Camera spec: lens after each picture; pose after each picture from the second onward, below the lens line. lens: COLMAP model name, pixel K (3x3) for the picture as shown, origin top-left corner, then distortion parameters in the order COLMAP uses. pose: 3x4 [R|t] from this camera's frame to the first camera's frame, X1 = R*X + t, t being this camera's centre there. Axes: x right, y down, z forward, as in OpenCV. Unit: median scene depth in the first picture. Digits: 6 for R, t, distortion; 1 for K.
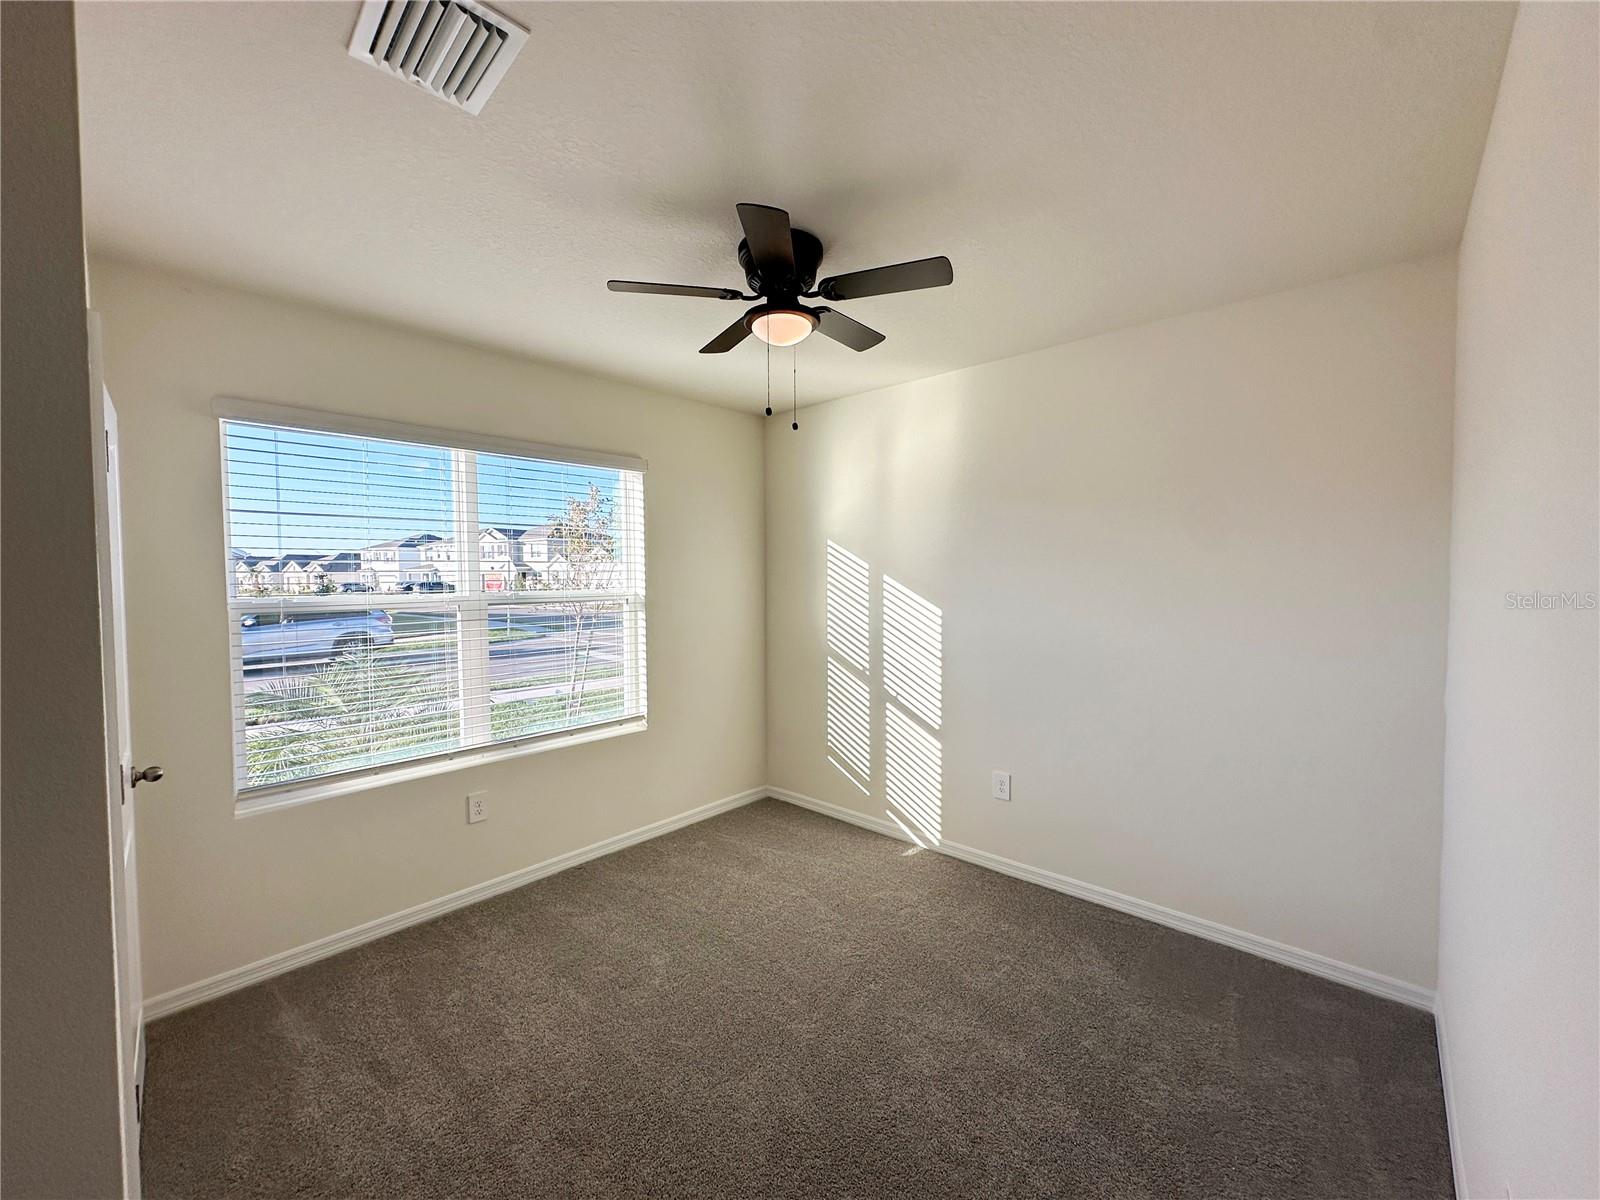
lens RADIAL K [[632.9, 0, 798.7], [0, 632.9, 594.2], [0, 0, 1]] dist [-0.000157, 0.000292]
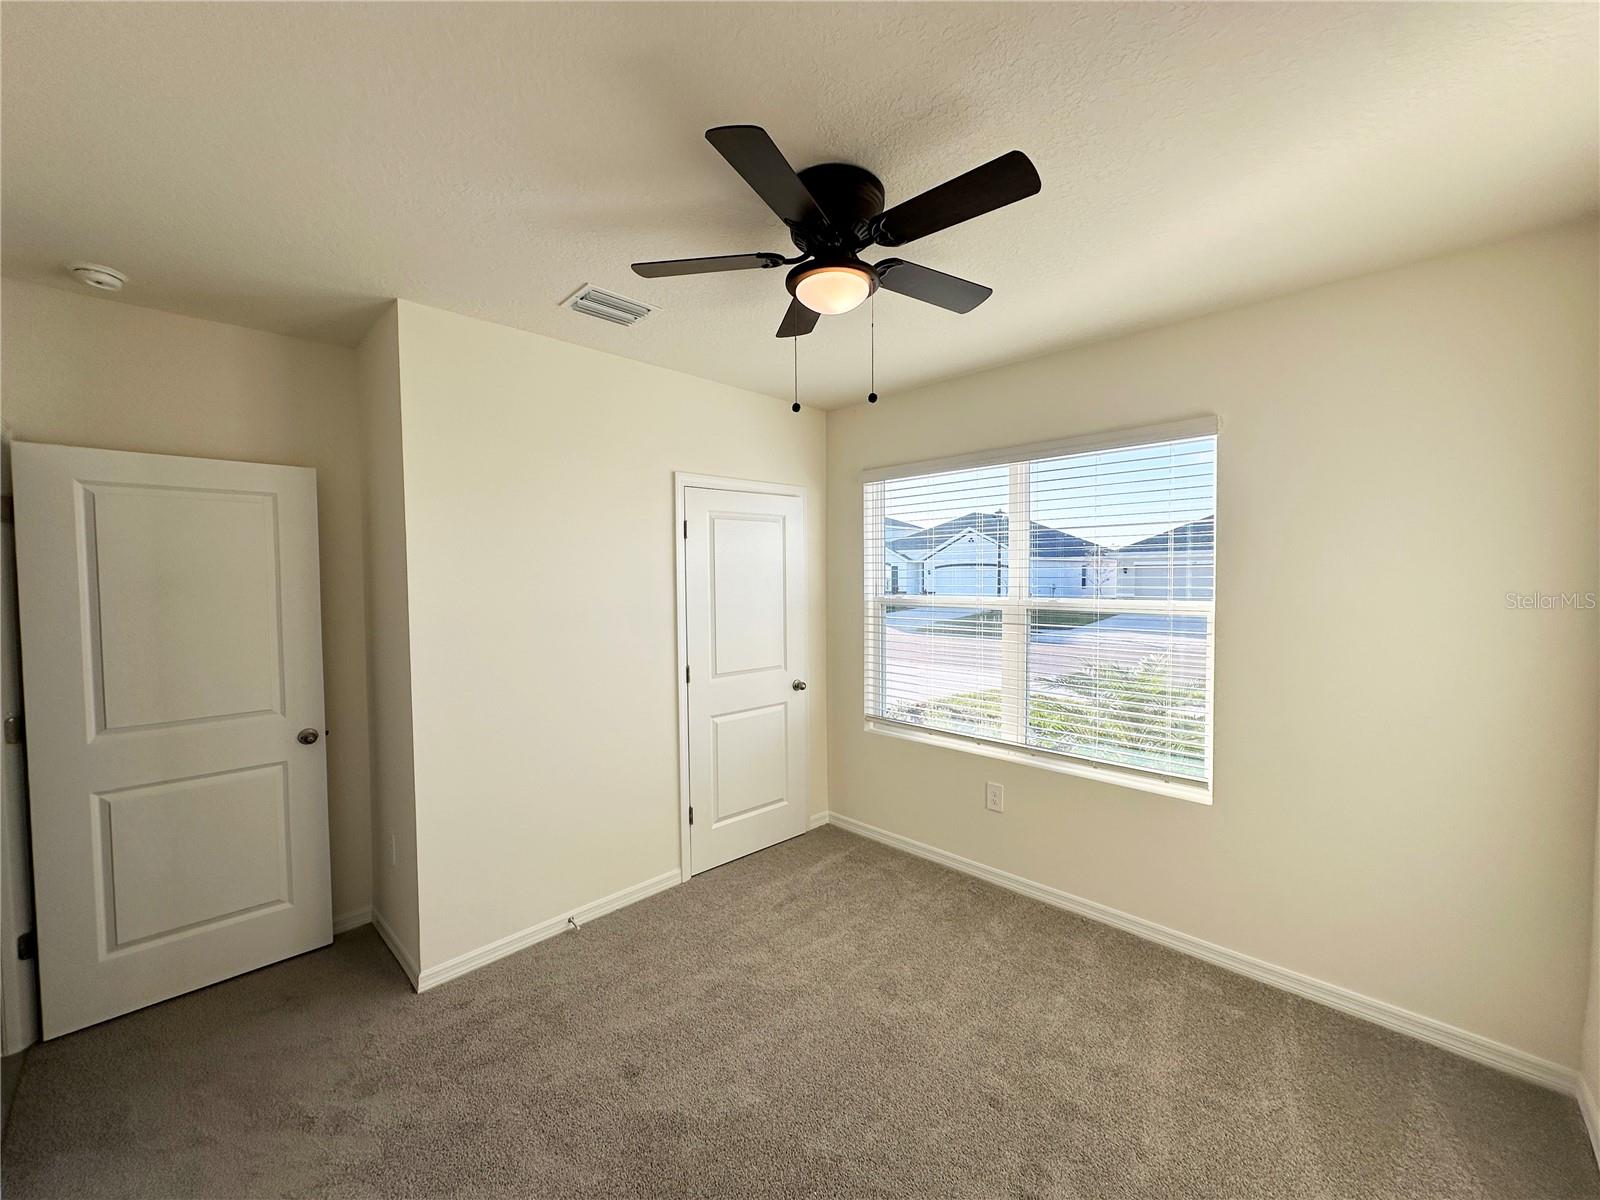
lens RADIAL K [[632.9, 0, 798.7], [0, 632.9, 594.2], [0, 0, 1]] dist [-0.000157, 0.000292]
pose [[-0.033412, 0.037472, -0.998739, 0.551879], [-0.023405, 0.998994, 0.038264, -0.040910], [0.999168, 0.024654, -0.032501, 0.672774]]
